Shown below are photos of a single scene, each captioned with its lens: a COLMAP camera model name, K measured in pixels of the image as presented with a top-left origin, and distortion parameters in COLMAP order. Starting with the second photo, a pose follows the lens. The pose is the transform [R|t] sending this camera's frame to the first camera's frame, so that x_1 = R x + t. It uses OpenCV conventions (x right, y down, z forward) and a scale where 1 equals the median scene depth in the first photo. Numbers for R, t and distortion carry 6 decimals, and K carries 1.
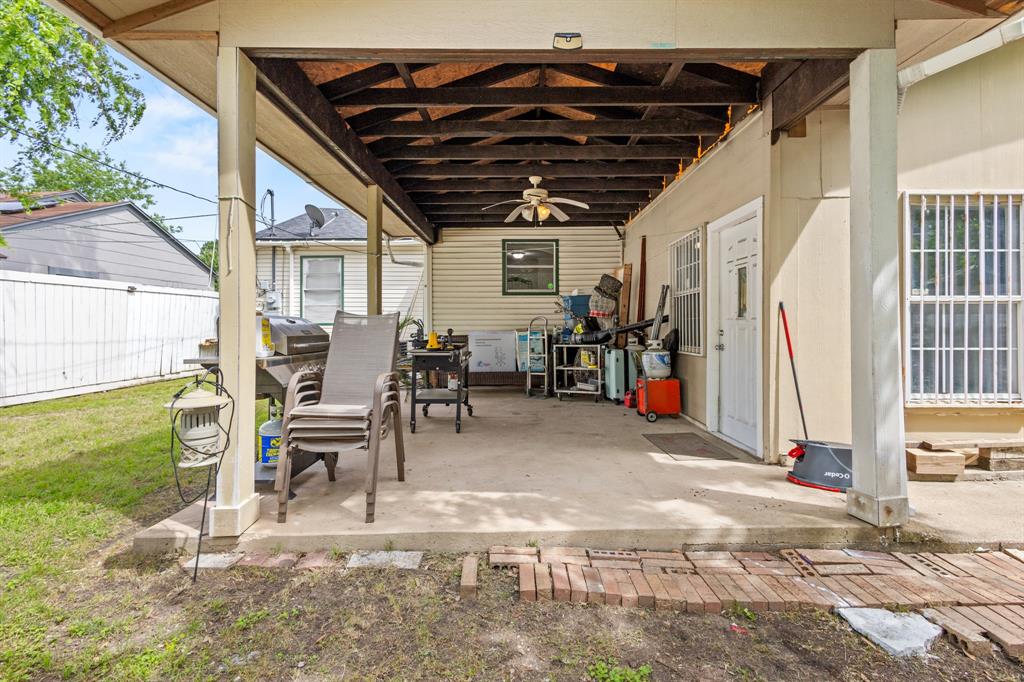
lens RADIAL K [[470.2, 0, 516.6], [0, 470.2, 324.7], [0, 0, 1]] dist [0.004169, 0.000280]
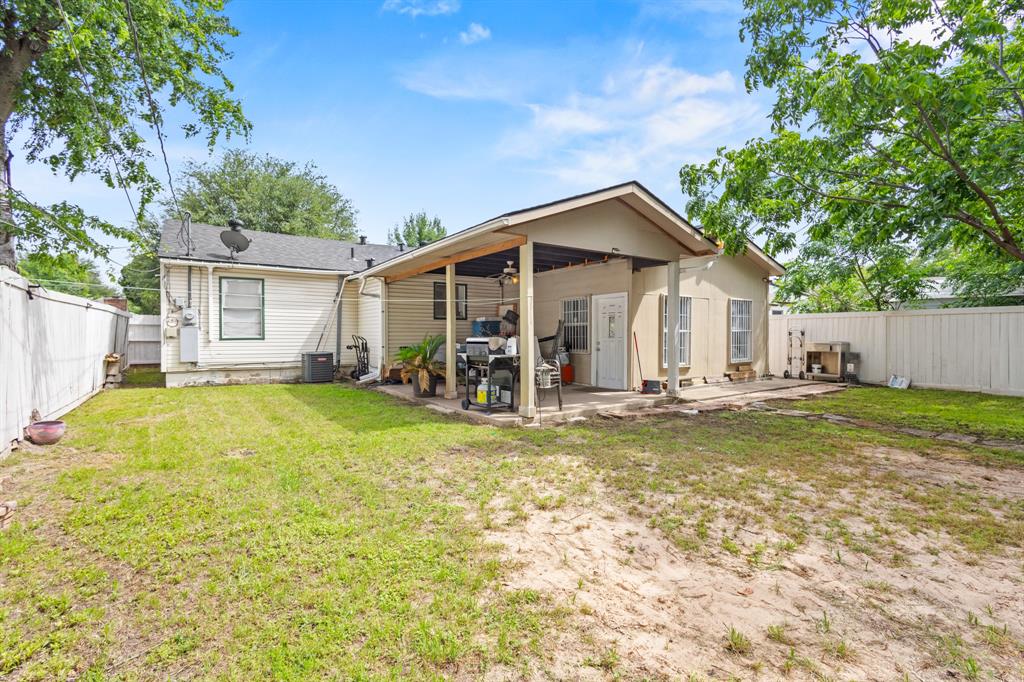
lens RADIAL K [[470.2, 0, 509.6], [0, 470.2, 337.7], [0, 0, 1]] dist [0.004169, 0.000280]
pose [[0.823615, -0.005868, 0.567119, -0.531860], [0.000534, 0.999954, 0.009570, -0.014360], [-0.567149, -0.007579, 0.823580, -0.283895]]
